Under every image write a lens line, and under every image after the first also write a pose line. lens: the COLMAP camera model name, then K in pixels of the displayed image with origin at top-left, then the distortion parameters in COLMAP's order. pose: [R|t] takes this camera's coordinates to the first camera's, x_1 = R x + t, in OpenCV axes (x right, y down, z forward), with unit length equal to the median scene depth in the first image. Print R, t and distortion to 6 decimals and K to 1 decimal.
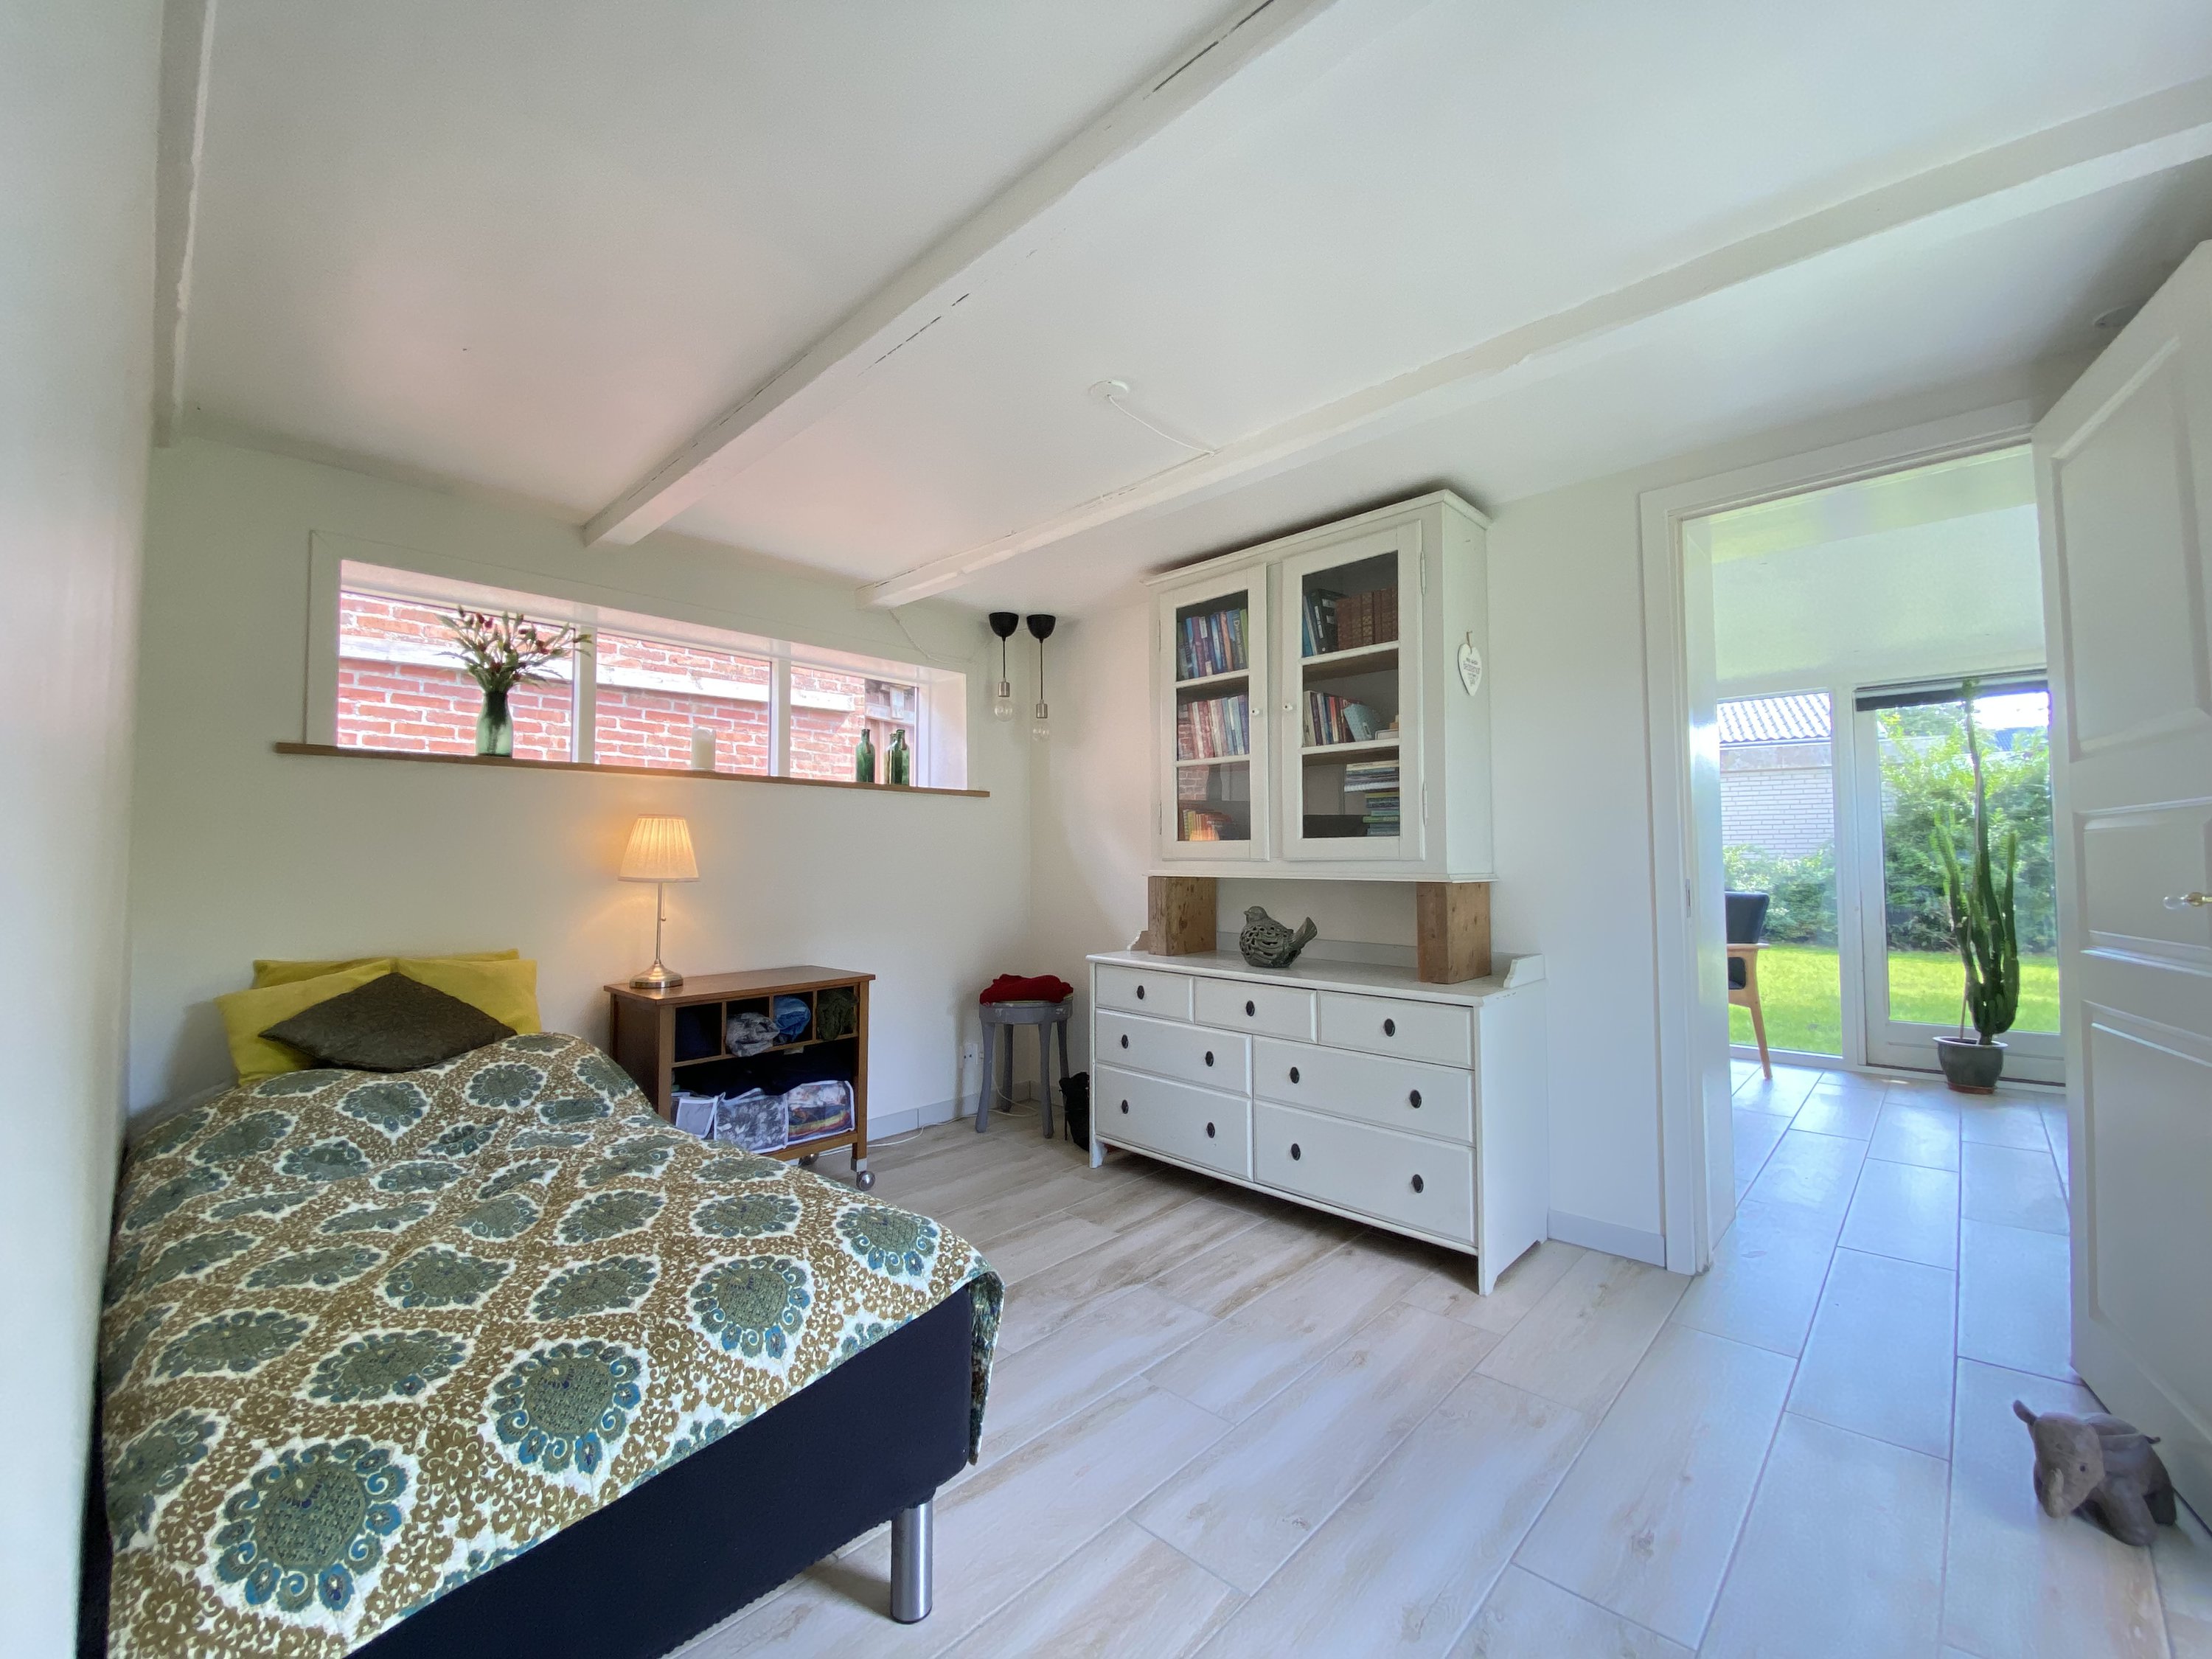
lens RADIAL K [[908.4, 0, 1108.0], [0, 908.4, 836.1], [0, 0, 1]] dist [-0.004902, -0.001751]
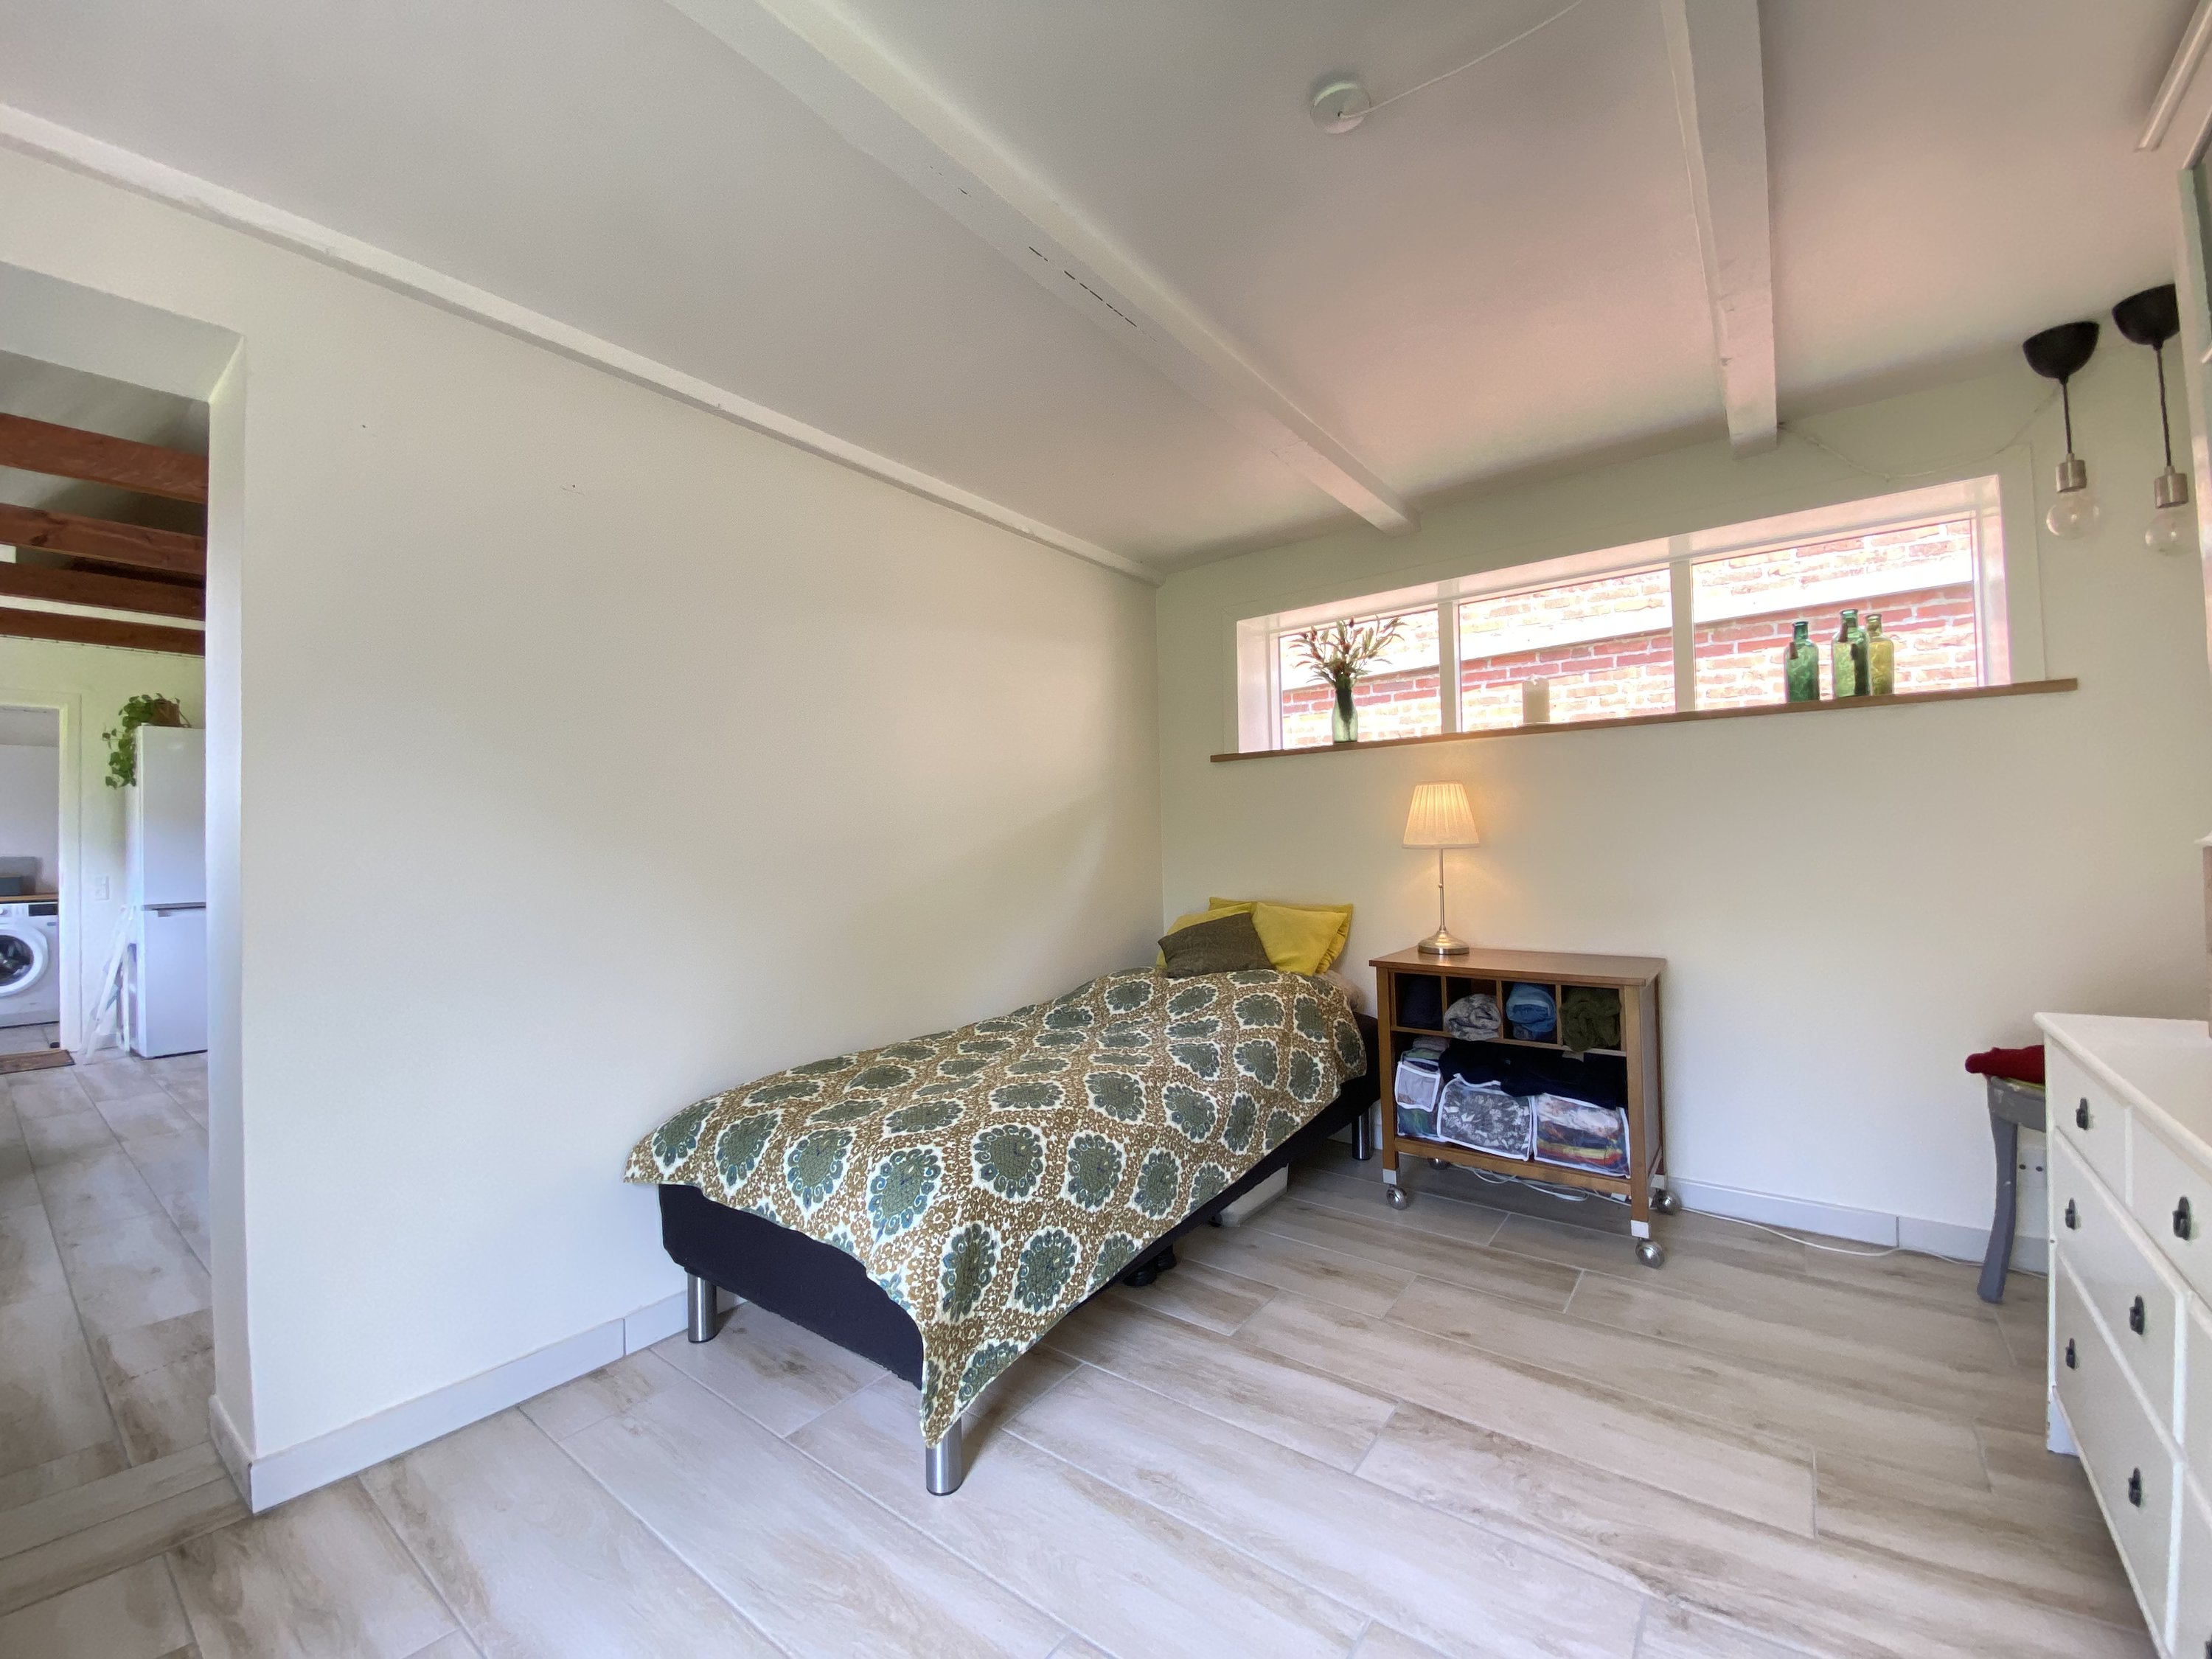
lens RADIAL K [[908.4, 0, 1088.9], [0, 908.4, 830.5], [0, 0, 1]] dist [-0.004902, -0.001751]
pose [[0.075854, -0.009843, -0.997070, 0.468666], [0.053057, 0.998575, -0.005822, 0.015482], [0.995706, -0.052460, 0.076268, 0.538135]]
